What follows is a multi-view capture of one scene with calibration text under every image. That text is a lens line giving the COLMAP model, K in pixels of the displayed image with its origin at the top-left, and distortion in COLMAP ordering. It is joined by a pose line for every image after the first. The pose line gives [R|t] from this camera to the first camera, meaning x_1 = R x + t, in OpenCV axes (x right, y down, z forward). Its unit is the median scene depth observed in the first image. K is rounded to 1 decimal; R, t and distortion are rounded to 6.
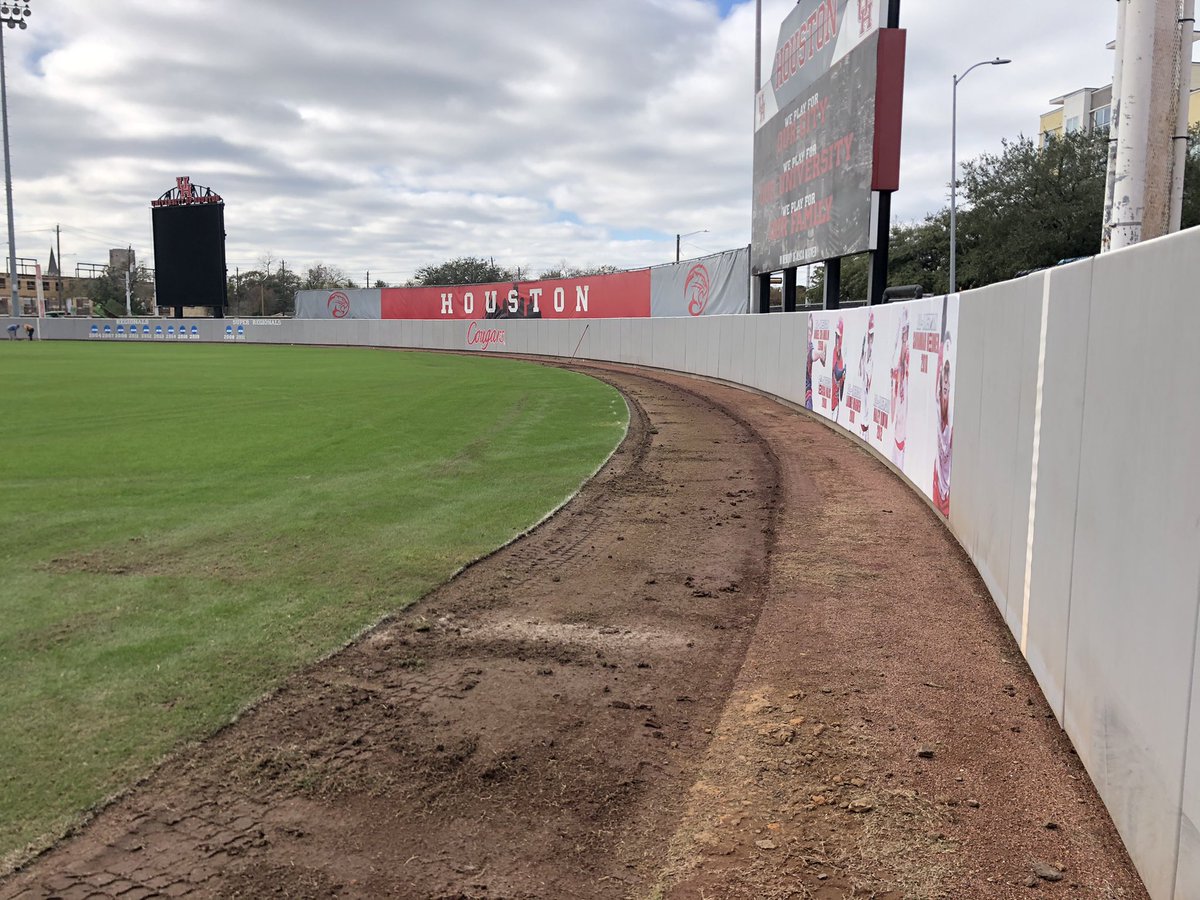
lens RADIAL K [[916.5, 0, 593.0], [0, 916.5, 436.5], [0, 0, 1]] dist [0.010679, -0.016276]
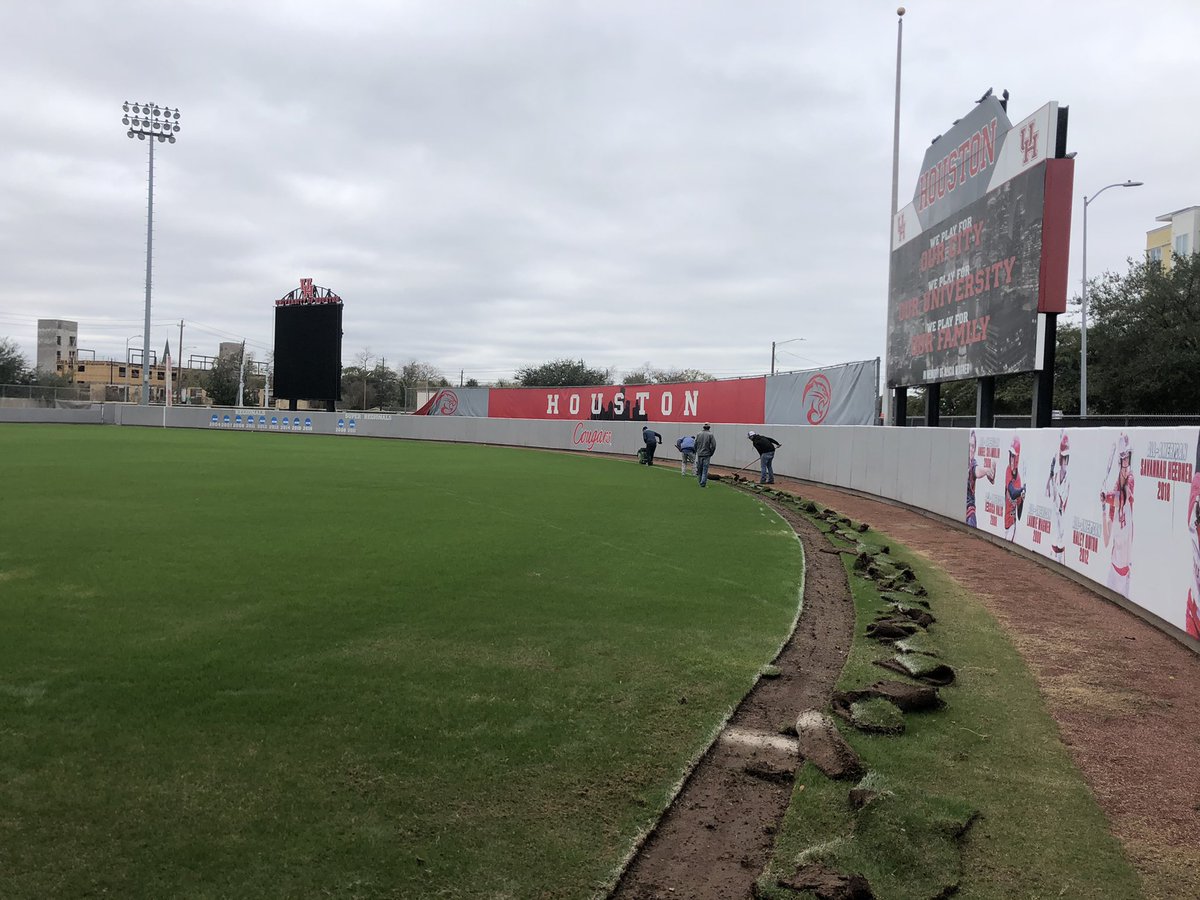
lens RADIAL K [[912.6, 0, 600.0], [0, 912.6, 450.0], [0, 0, 1]] dist [0.008781, 0.003015]
pose [[0.996426, 0.031357, -0.078430, -0.043479], [-0.038595, 0.994961, -0.092535, -0.001880], [0.075133, 0.095232, 0.992616, -0.012497]]
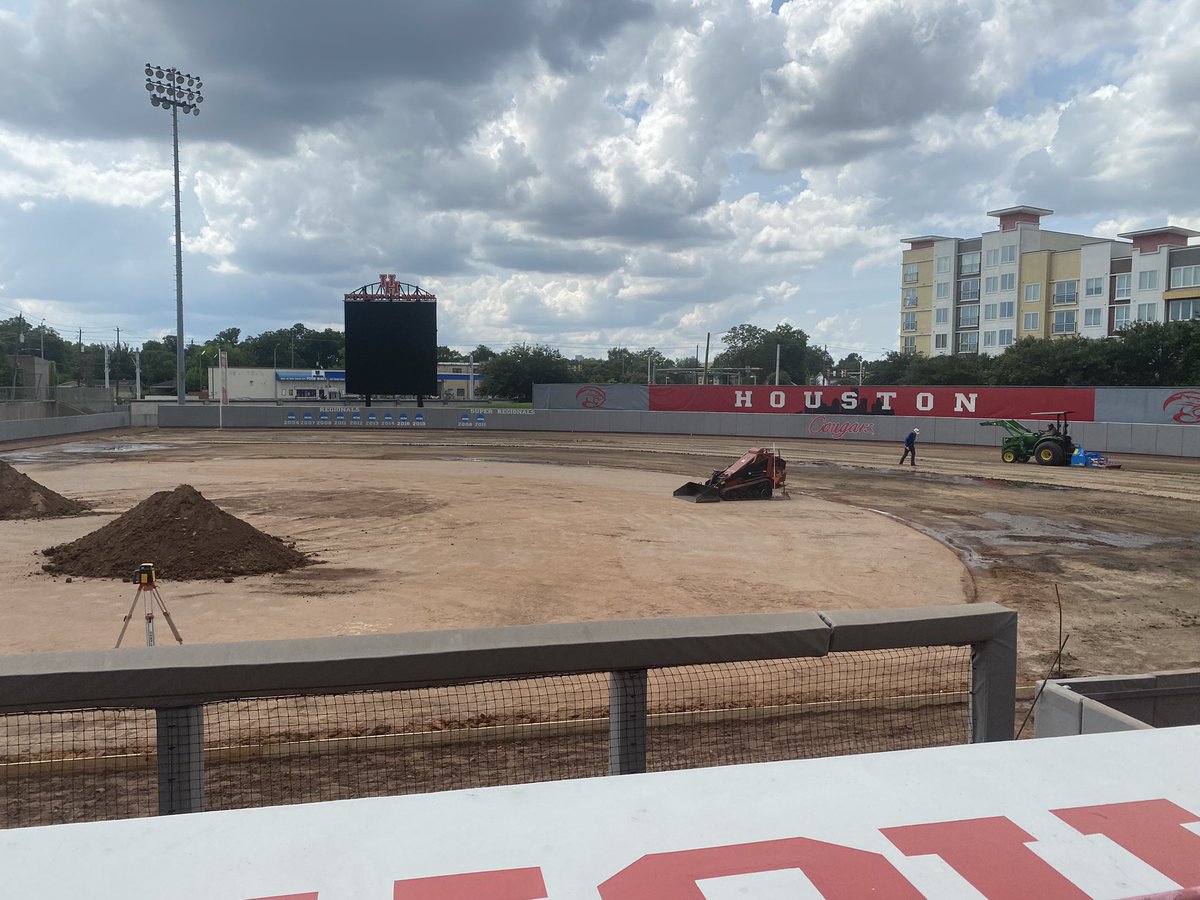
lens RADIAL K [[935.5, 0, 600.0], [0, 935.5, 450.0], [0, 0, 1]] dist [0.007083, -0.001451]
pose [[0.908227, -0.025154, 0.417721, -1.565731], [0.047253, 0.997972, -0.042644, -0.046544], [-0.415801, 0.058469, 0.907574, -0.188262]]
